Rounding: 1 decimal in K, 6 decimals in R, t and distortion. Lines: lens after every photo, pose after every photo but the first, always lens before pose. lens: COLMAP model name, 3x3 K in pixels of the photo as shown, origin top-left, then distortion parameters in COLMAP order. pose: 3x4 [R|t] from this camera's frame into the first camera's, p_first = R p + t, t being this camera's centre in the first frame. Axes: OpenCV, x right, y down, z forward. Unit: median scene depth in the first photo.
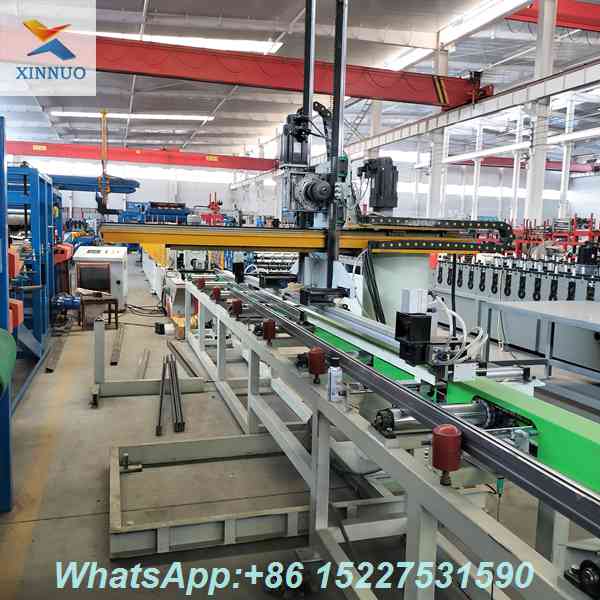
lens RADIAL K [[601.6, 0, 300.0], [0, 601.6, 300.0], [0, 0, 1]] dist [0.003431, -0.004001]
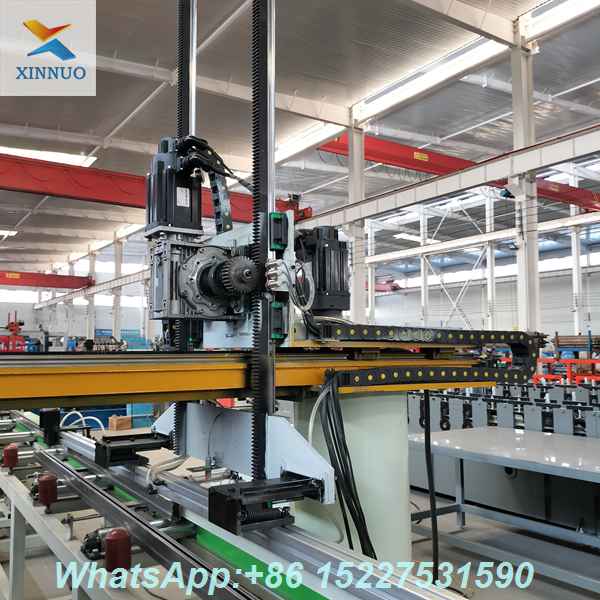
lens RADIAL K [[607.4, 0, 300.0], [0, 607.4, 300.0], [0, 0, 1]] dist [0.016942, -0.019777]
pose [[0.955746, -0.004136, 0.294163, -0.009484], [0.061337, 0.980729, -0.185498, -0.009280], [-0.287727, 0.195332, 0.937581, 0.074133]]
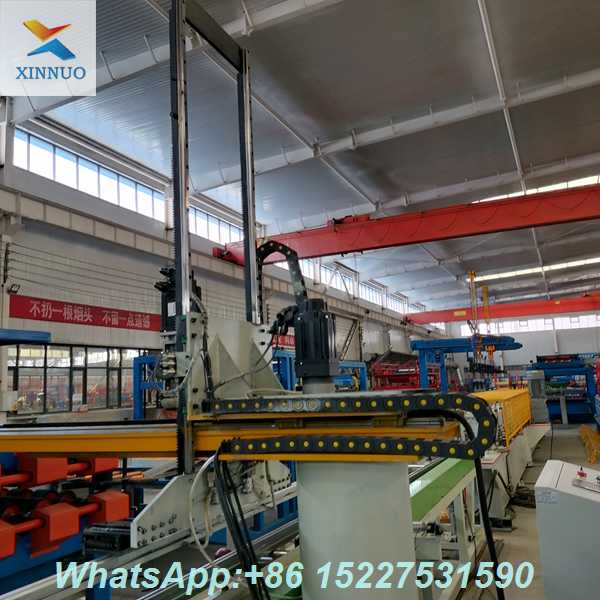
lens RADIAL K [[601.6, 0, 300.0], [0, 601.6, 300.0], [0, 0, 1]] dist [0.003431, -0.004001]
pose [[0.757812, -0.157147, -0.633266, 0.086368], [-0.010014, 0.967647, -0.252108, -0.012219], [0.652396, 0.197392, 0.731721, 0.085182]]
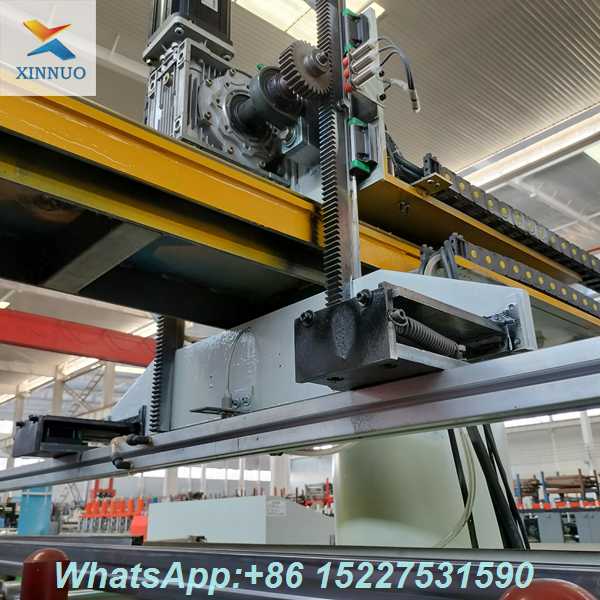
lens RADIAL K [[601.6, 0, 300.0], [0, 601.6, 300.0], [0, 0, 1]] dist [0.003431, -0.004001]
pose [[0.904073, 0.109381, 0.413143, -0.012745], [0.087625, 0.898716, -0.429687, 0.010528], [-0.418298, 0.424670, 0.802921, 0.115103]]
